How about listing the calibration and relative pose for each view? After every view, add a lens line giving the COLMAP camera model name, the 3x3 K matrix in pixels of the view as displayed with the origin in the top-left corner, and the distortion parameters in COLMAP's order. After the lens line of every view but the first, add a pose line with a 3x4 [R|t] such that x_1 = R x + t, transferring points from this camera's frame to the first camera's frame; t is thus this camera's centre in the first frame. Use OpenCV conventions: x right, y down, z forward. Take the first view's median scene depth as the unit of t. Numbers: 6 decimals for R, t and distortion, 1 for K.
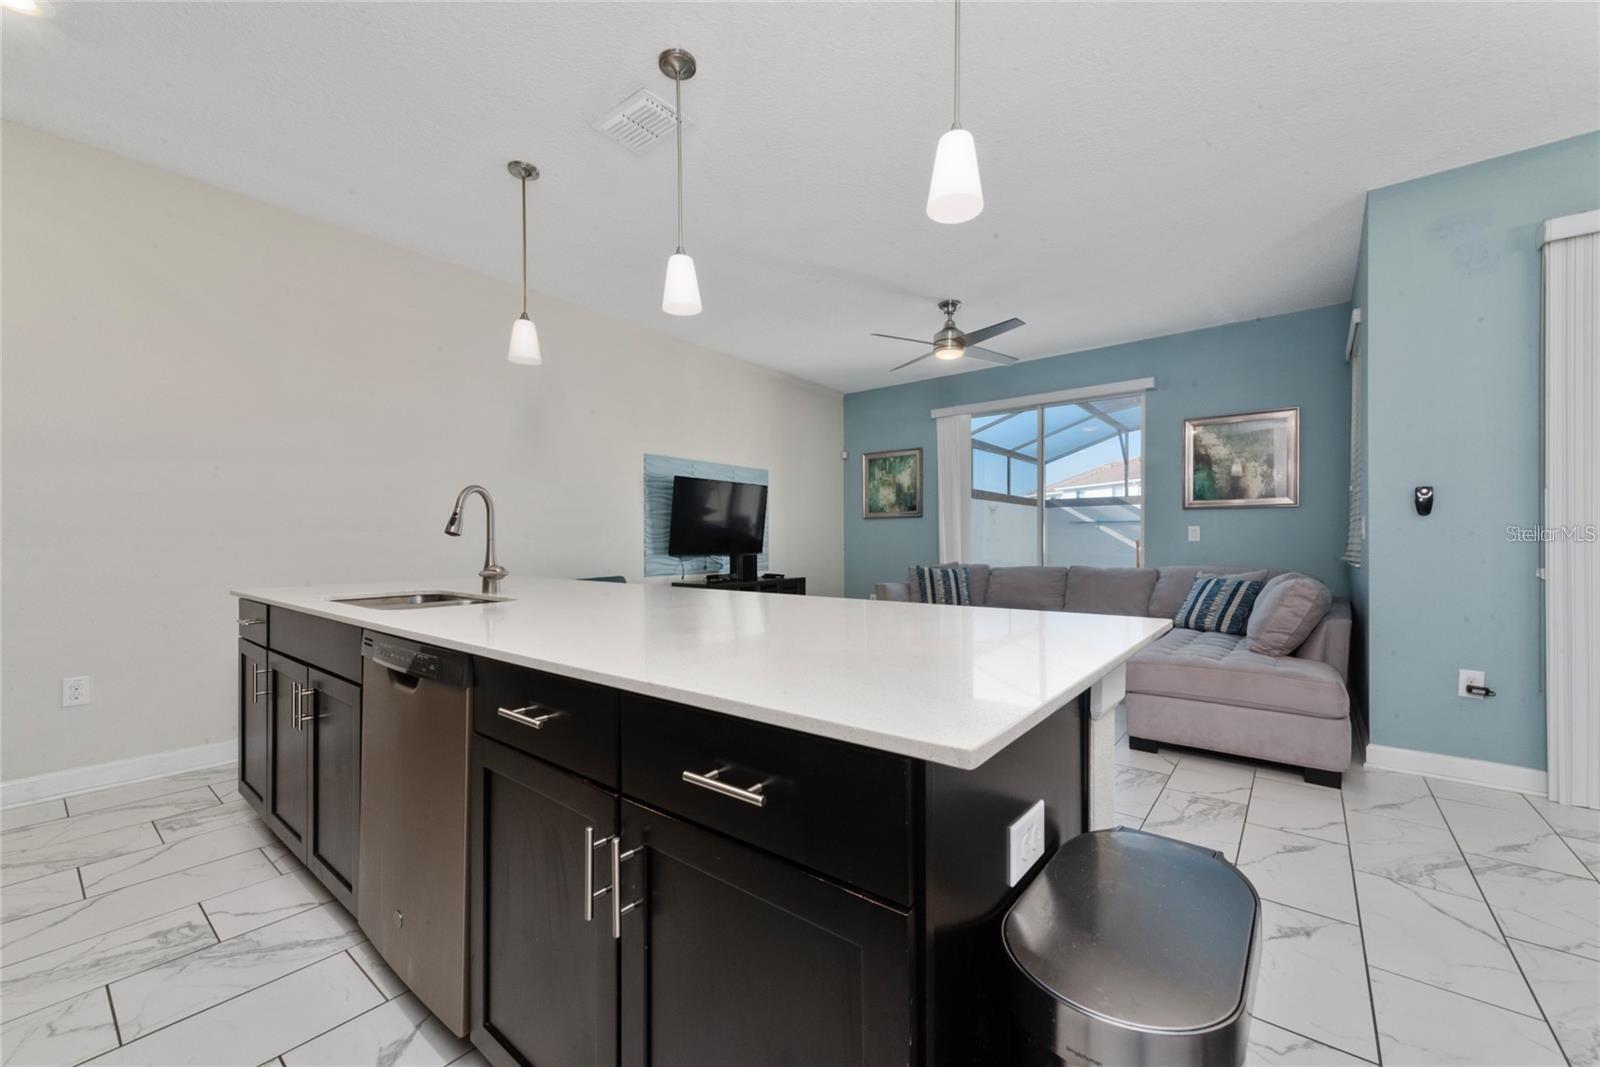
lens RADIAL K [[642.8, 0, 799.6], [0, 642.8, 536.8], [0, 0, 1]] dist [0.001215, 0.000014]
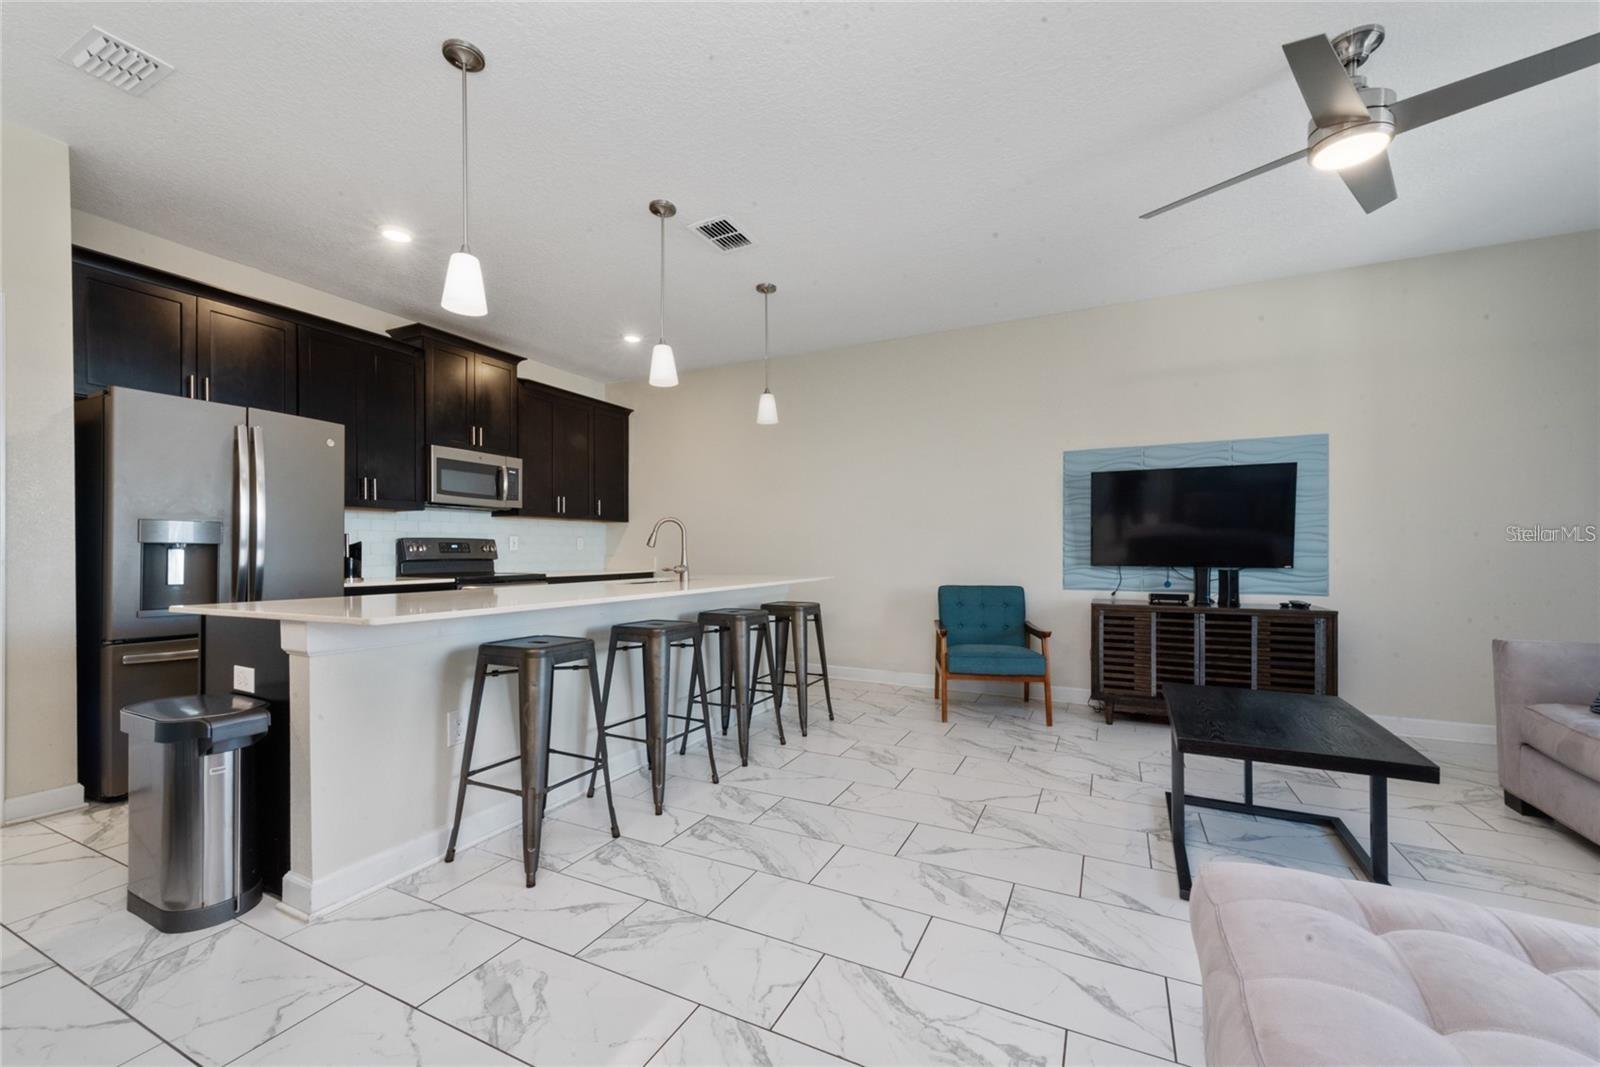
lens RADIAL K [[642.8, 0, 803.5], [0, 642.8, 541.7], [0, 0, 1]] dist [0.001215, 0.000014]
pose [[0.218828, -0.005116, -0.975750, 0.553543], [0.005652, 0.999976, -0.003975, -0.002269], [0.975747, -0.004645, 0.218852, 0.445420]]
